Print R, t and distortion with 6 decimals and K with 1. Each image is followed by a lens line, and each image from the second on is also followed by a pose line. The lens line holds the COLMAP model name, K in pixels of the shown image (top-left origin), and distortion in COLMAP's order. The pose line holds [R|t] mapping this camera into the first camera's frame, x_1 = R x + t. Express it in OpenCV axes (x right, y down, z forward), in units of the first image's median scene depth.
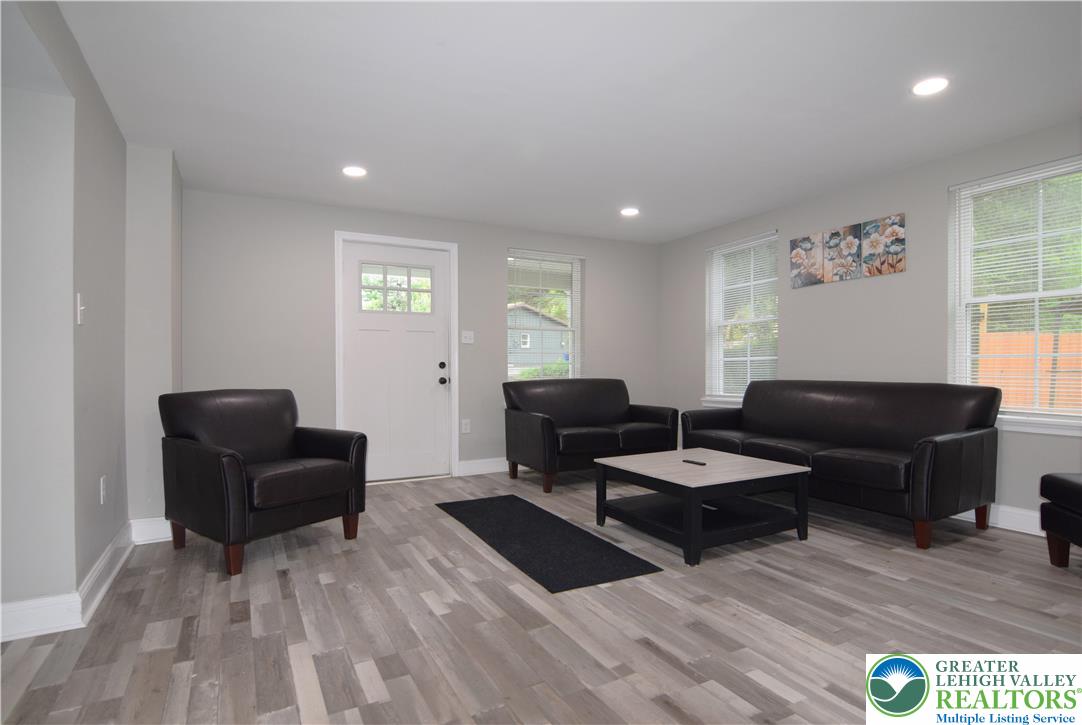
lens RADIAL K [[546.6, 0, 540.1], [0, 546.6, 366.2], [0, 0, 1]] dist [-0.023406, -0.000883]
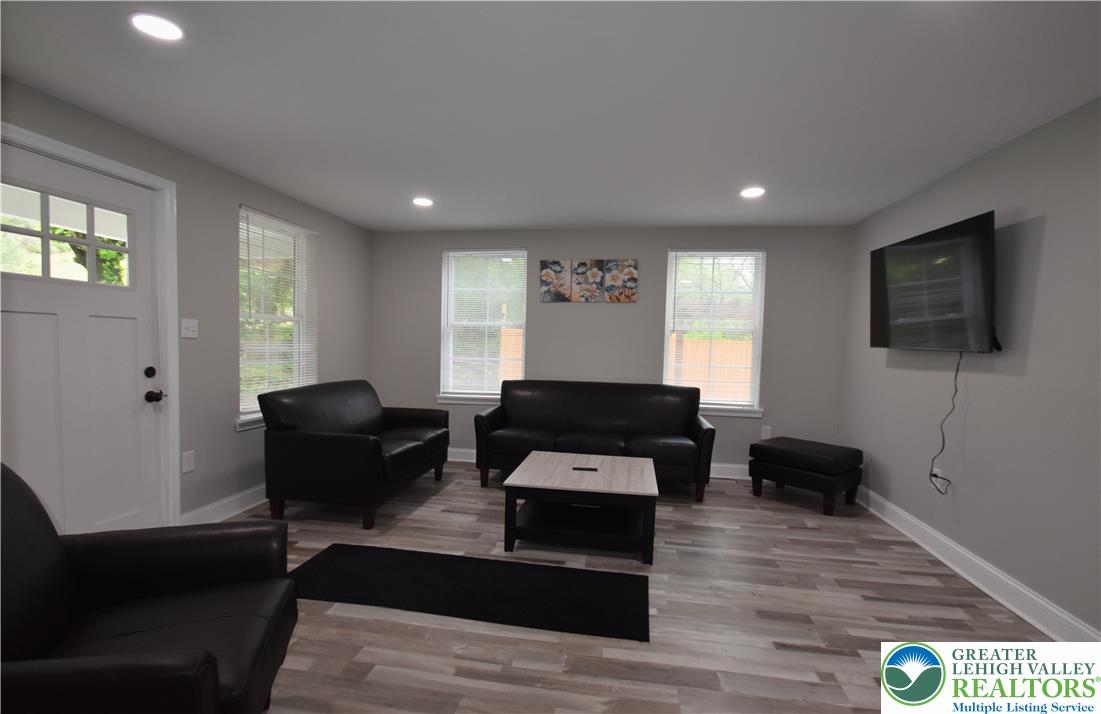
lens RADIAL K [[505.0, 0, 535.3], [0, 505.0, 364.5], [0, 0, 1]] dist [0.000414, -0.001812]
pose [[0.620800, -0.015991, 0.783806, -0.593719], [-0.024345, 0.998917, 0.039662, -0.074081], [-0.783591, -0.043704, 0.619738, 0.473005]]
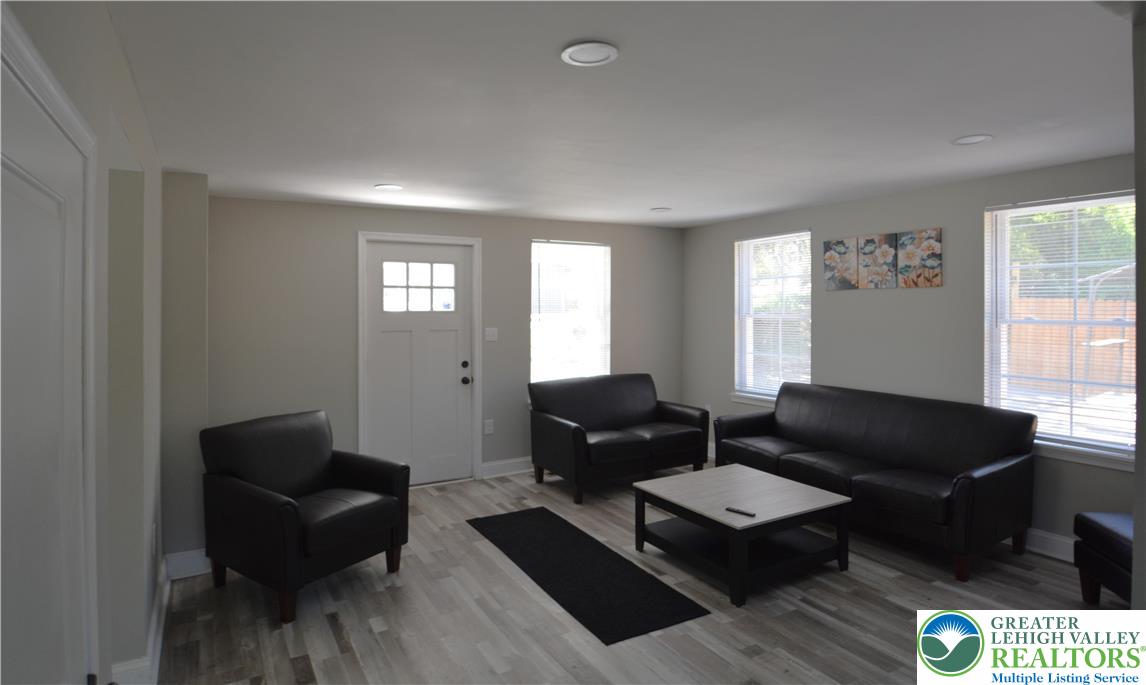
lens RADIAL K [[592.9, 0, 548.3], [0, 592.9, 305.3], [0, 0, 1]] dist [-0.021447, -0.001137]
pose [[0.999890, -0.002299, 0.014667, -0.077014], [0.002412, 0.999967, -0.007752, -0.160708], [-0.014649, 0.007786, 0.999862, -0.083710]]
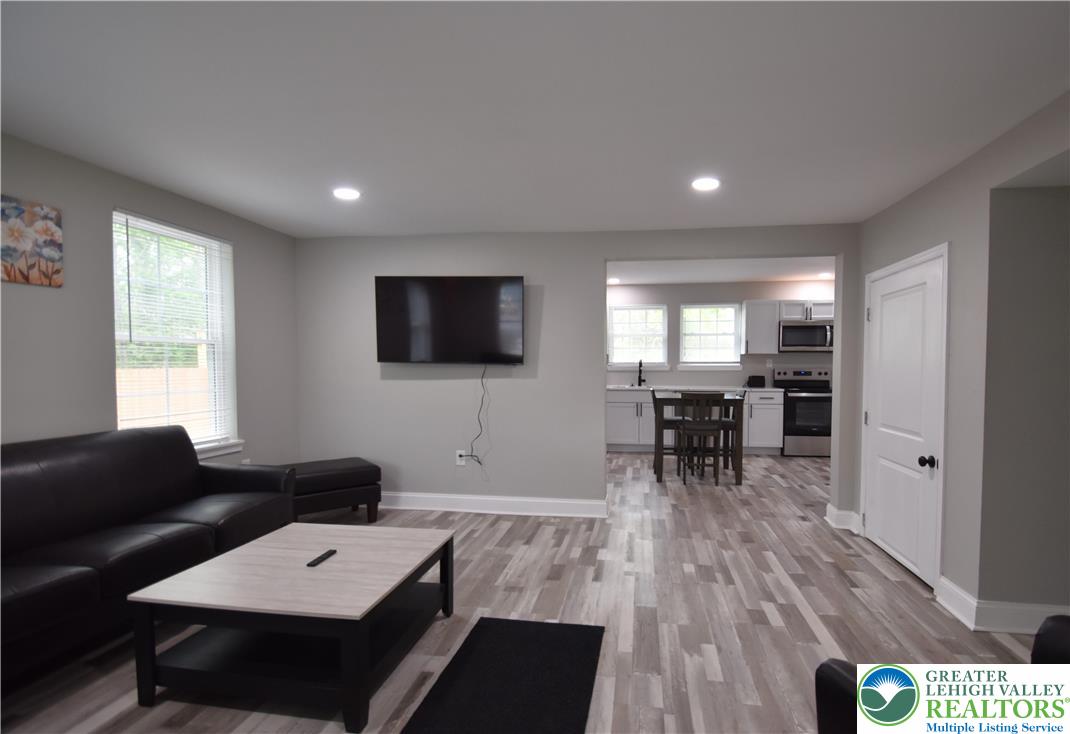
lens RADIAL K [[531.7, 0, 569.7], [0, 531.7, 376.6], [0, 0, 1]] dist [0.000266, -0.001162]
pose [[-0.812502, -0.012036, 0.582834, -0.400568], [0.002177, 0.999717, 0.023679, -0.080573], [-0.582955, 0.020509, -0.812246, 1.423097]]
